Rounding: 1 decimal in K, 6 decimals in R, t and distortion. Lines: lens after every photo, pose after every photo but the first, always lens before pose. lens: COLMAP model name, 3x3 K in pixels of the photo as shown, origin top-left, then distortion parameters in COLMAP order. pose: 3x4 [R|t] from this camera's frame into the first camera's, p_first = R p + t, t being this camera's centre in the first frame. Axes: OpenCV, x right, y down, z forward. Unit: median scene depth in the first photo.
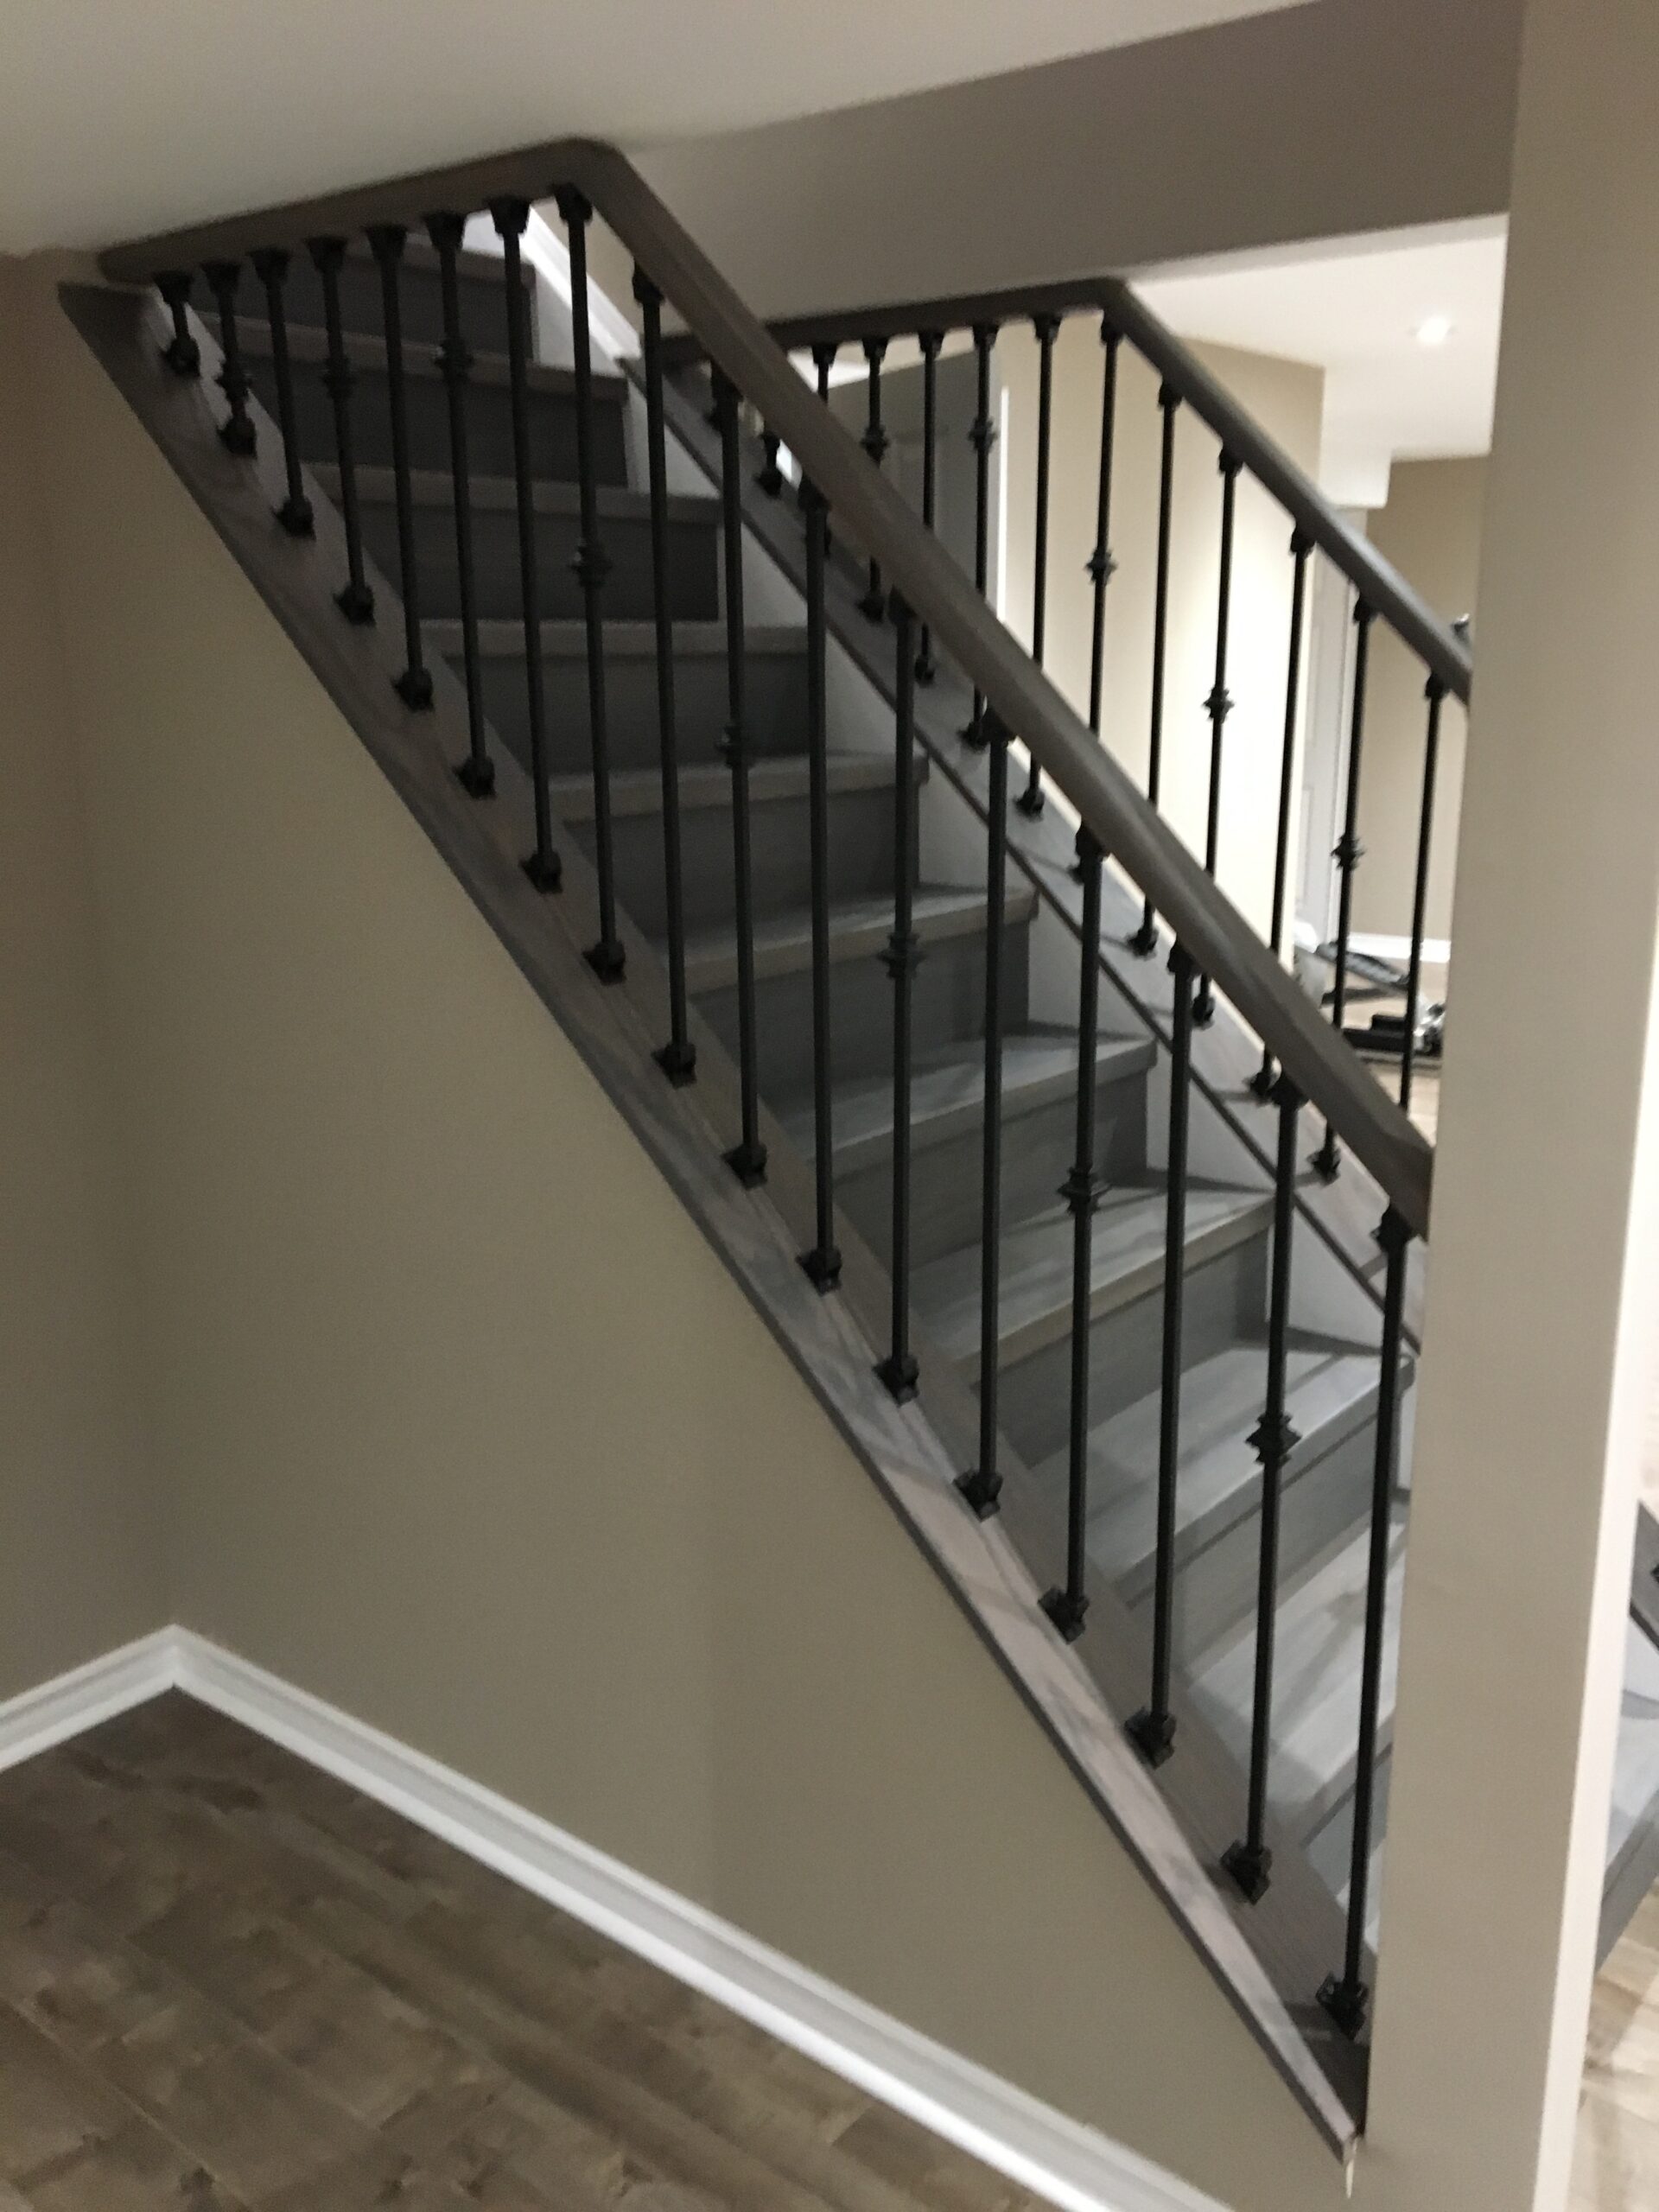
lens RADIAL K [[1880.6, 0, 829.5], [0, 1880.6, 1106.0], [0, 0, 1]] dist [0.050602, -0.006917]
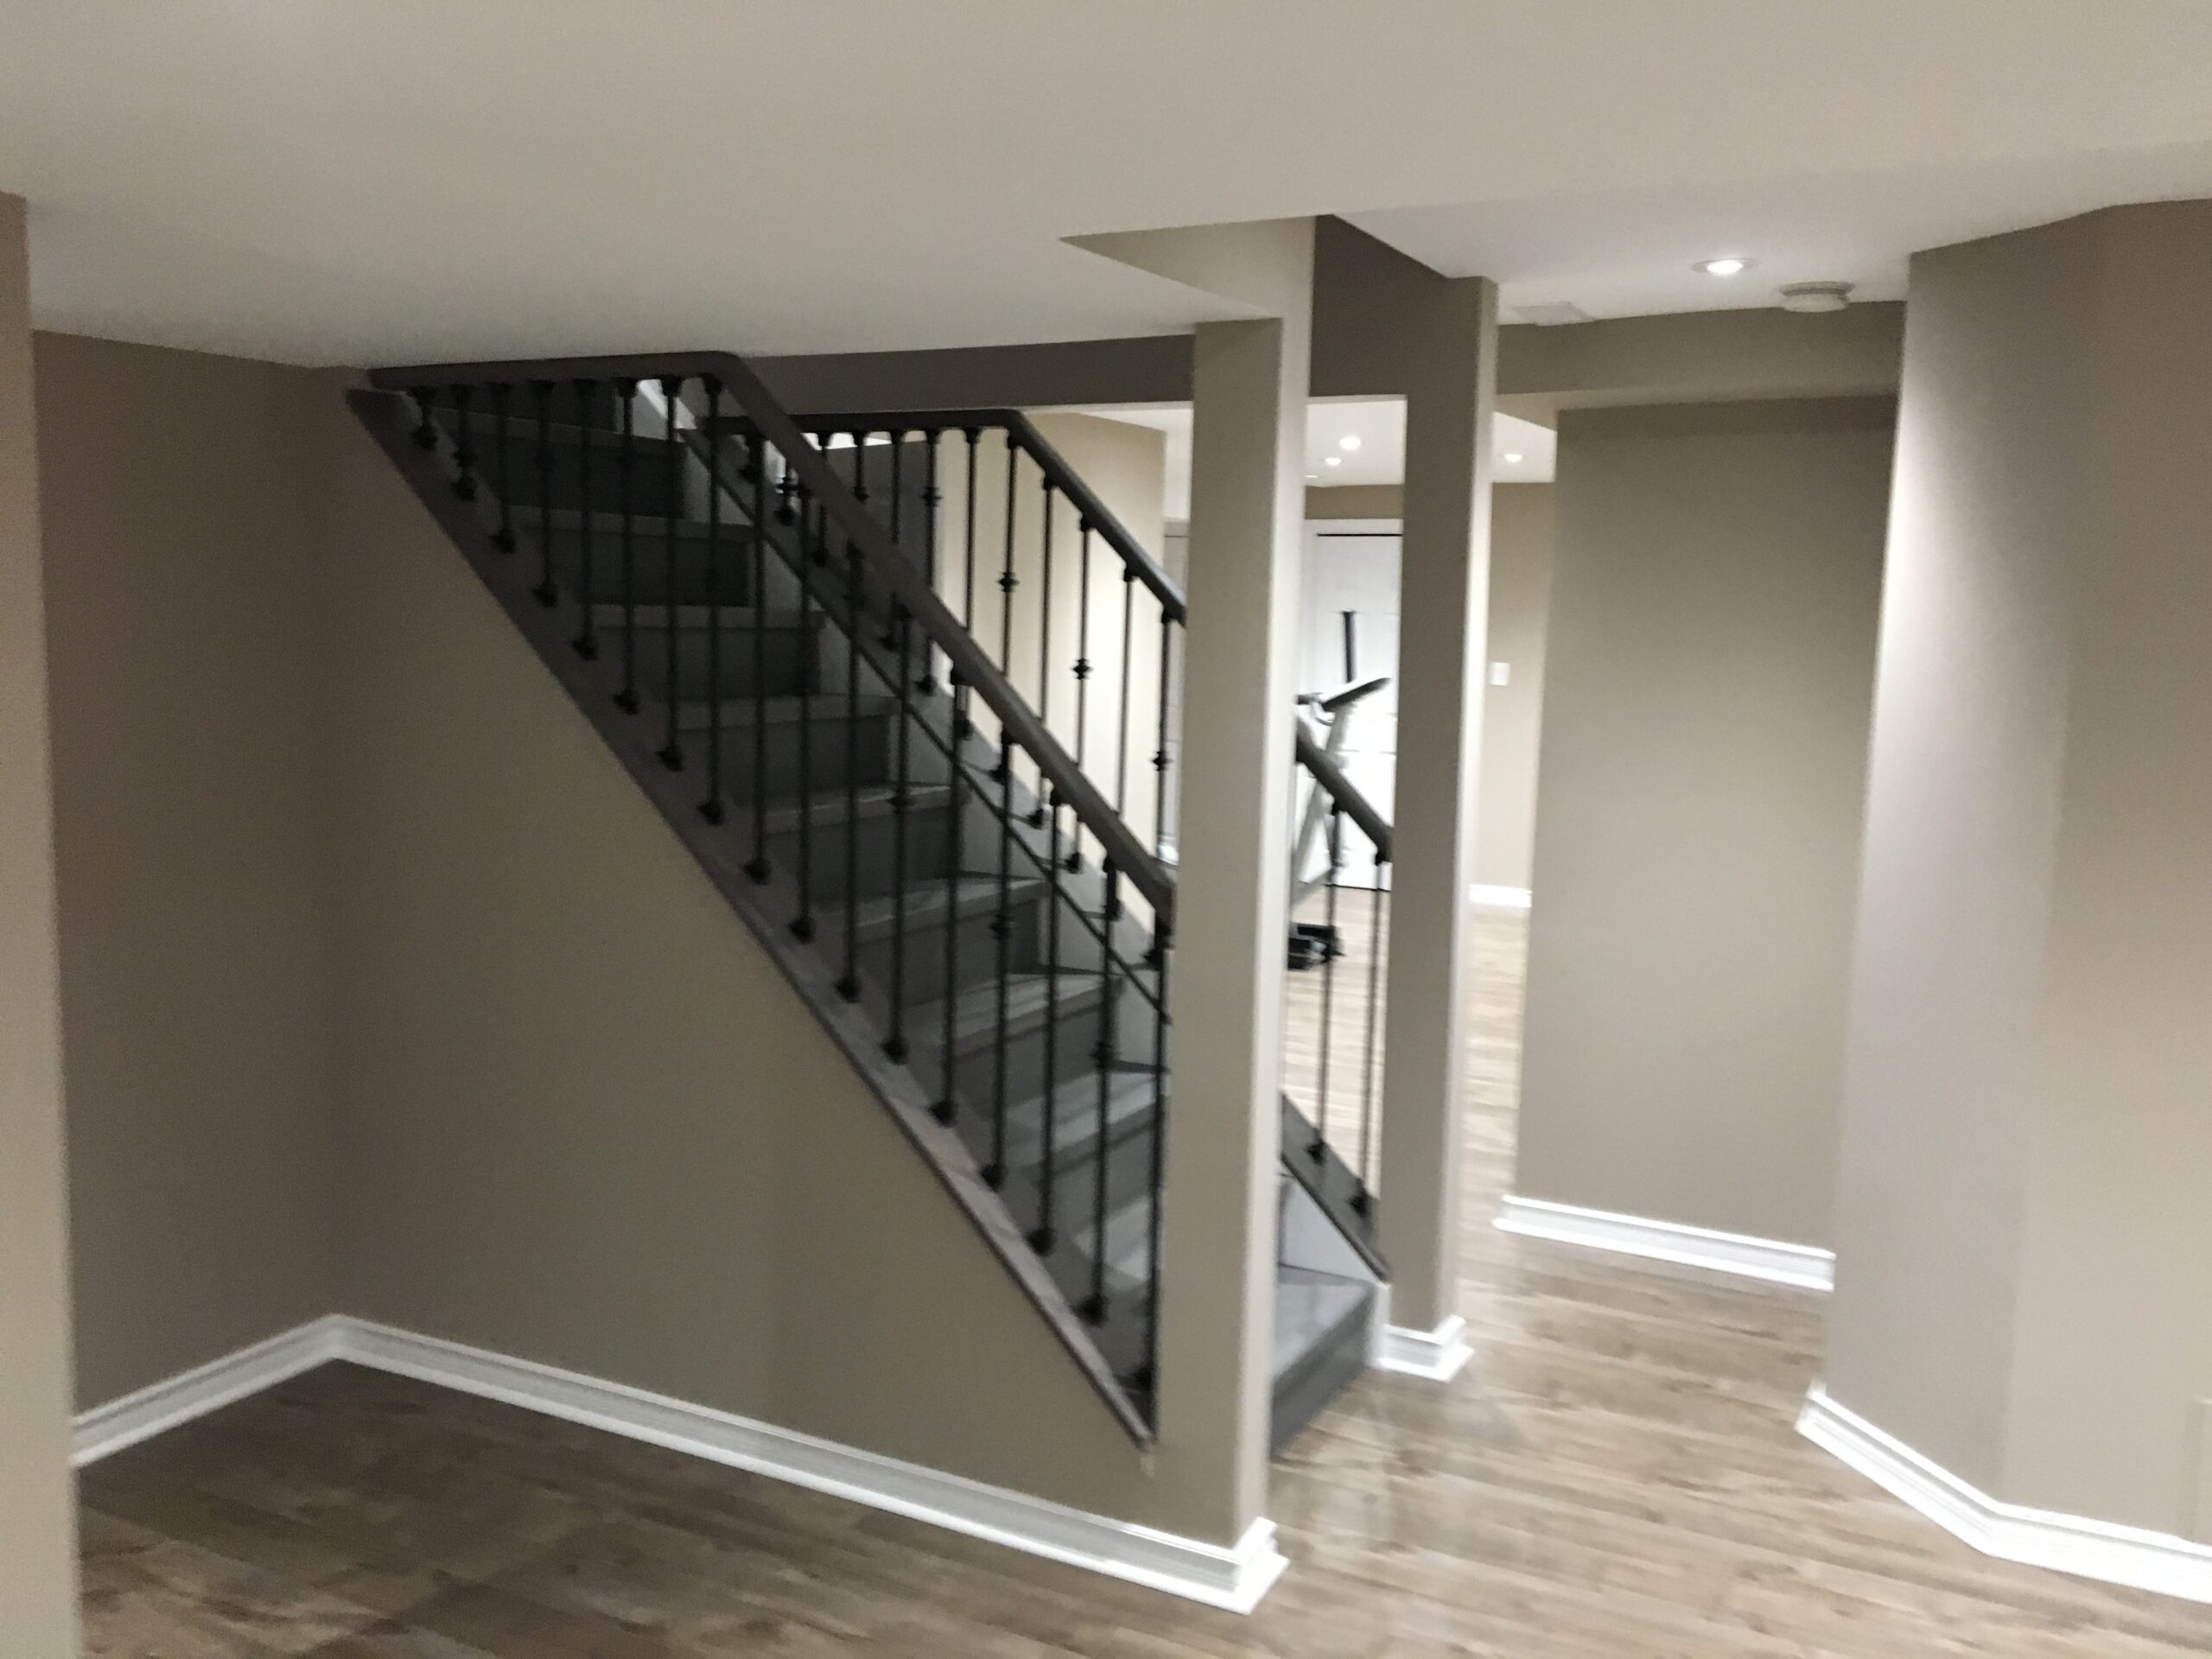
lens RADIAL K [[1880.6, 0, 1106.0], [0, 1880.6, 829.5], [0, 0, 1]] dist [0.050602, -0.006917]
pose [[0.982175, 0.007065, 0.187834, -0.074126], [0.016326, 0.992310, -0.122693, 0.119945], [-0.187256, 0.123573, 0.974508, -0.550245]]
